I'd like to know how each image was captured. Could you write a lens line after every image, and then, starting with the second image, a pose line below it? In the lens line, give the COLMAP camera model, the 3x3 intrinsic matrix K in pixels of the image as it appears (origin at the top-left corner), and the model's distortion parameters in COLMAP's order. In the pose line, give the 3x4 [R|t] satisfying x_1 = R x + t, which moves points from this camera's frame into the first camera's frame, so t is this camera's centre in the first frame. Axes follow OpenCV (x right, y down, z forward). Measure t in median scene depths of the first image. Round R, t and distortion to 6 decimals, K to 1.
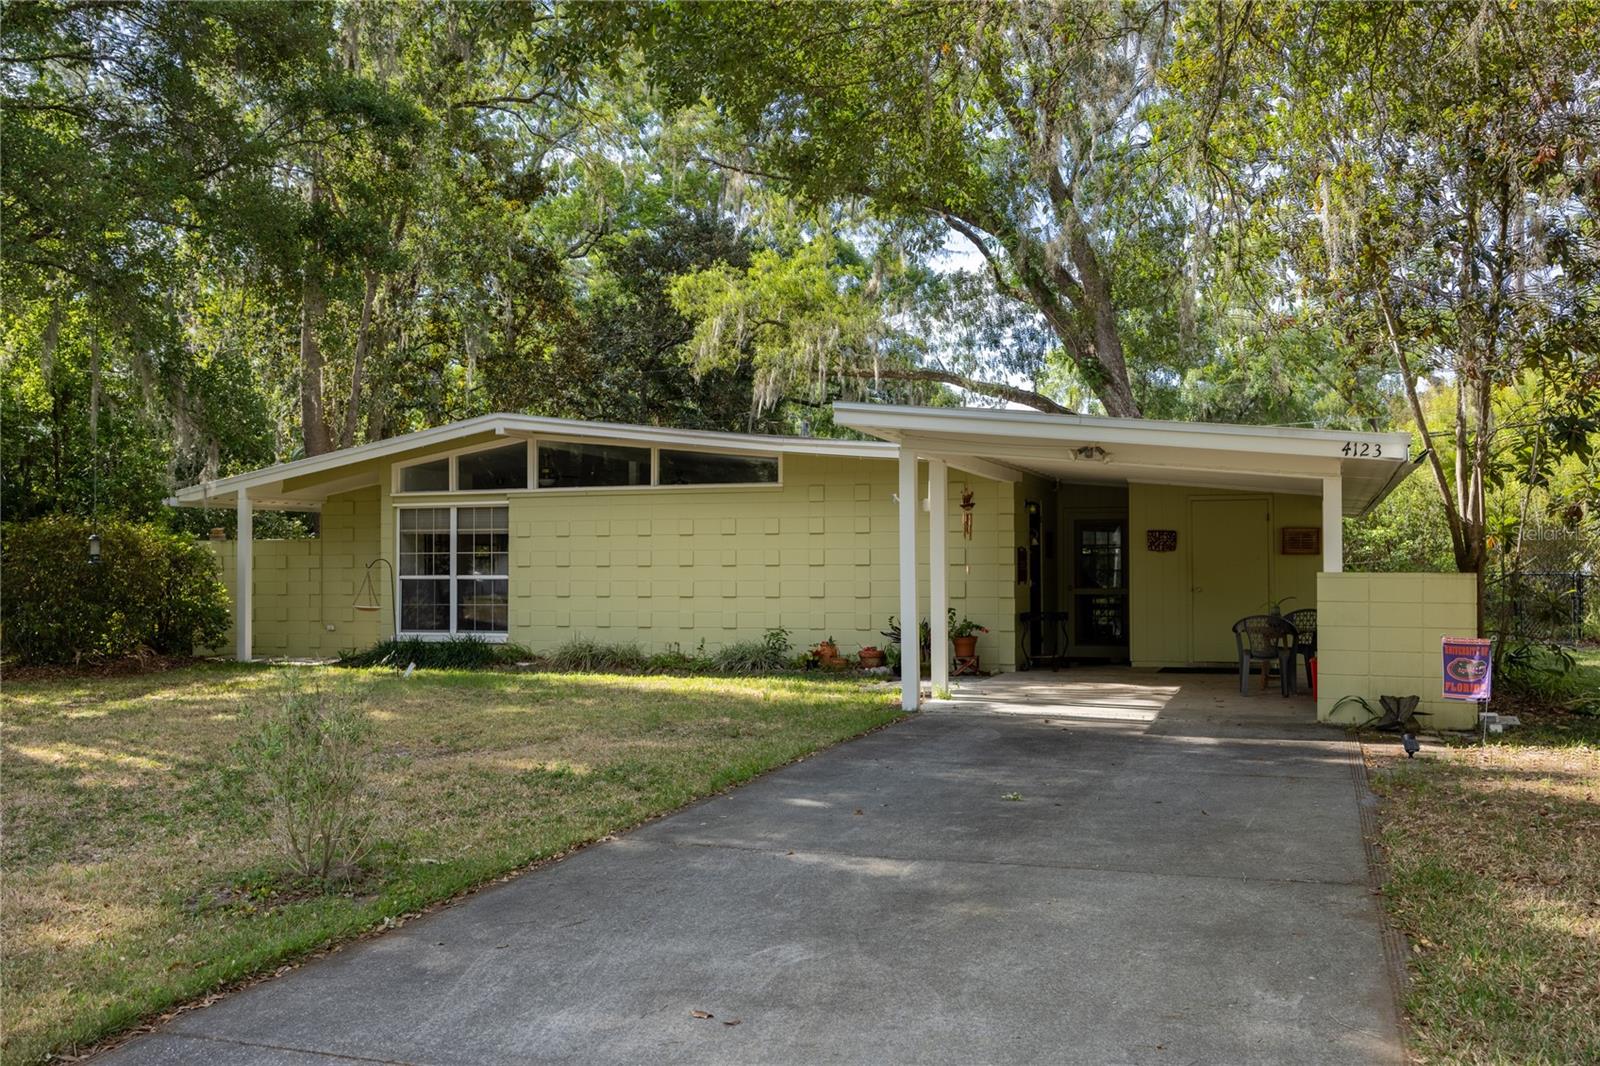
lens RADIAL K [[1456.4, 0, 788.9], [0, 1456.4, 539.5], [0, 0, 1]] dist [0.008201, 0.000000]
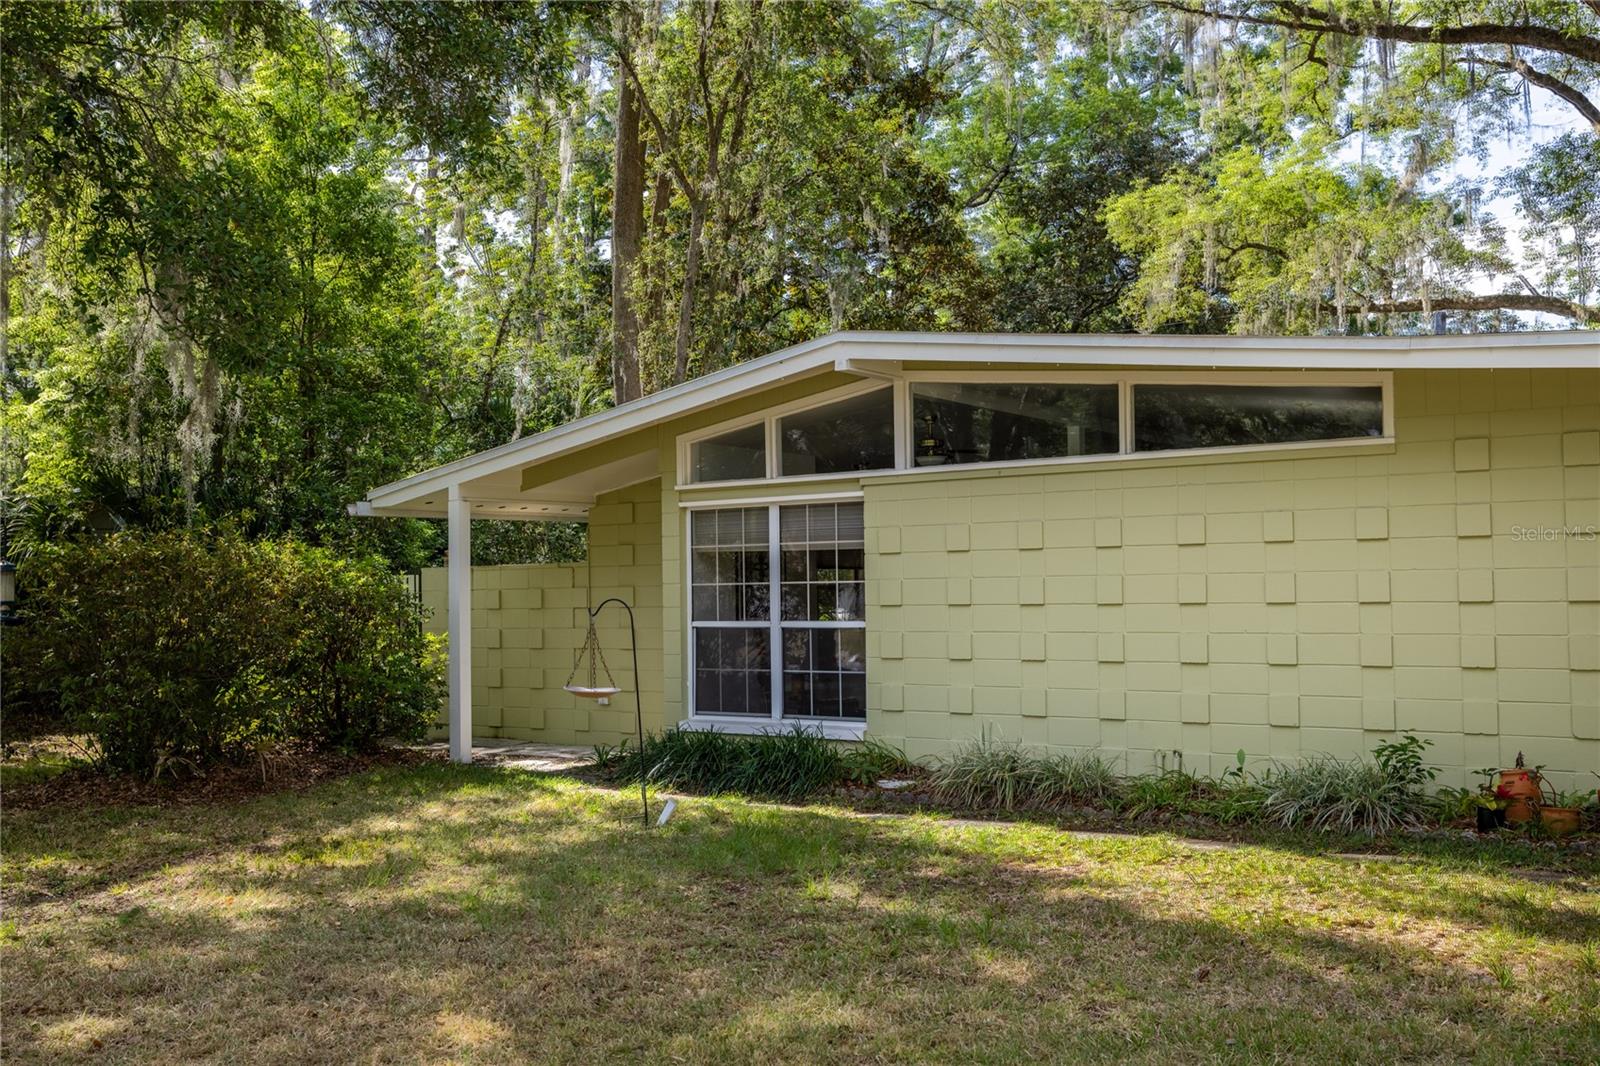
lens RADIAL K [[1523.9, 0, 813.5], [0, 1523.9, 534.1], [0, 0, 1]] dist [0.017688, 0.000000]
pose [[0.967442, -0.019072, -0.252373, -0.058858], [0.014646, 0.999704, -0.019403, 0.001655], [0.252668, 0.015075, 0.967436, 0.405031]]
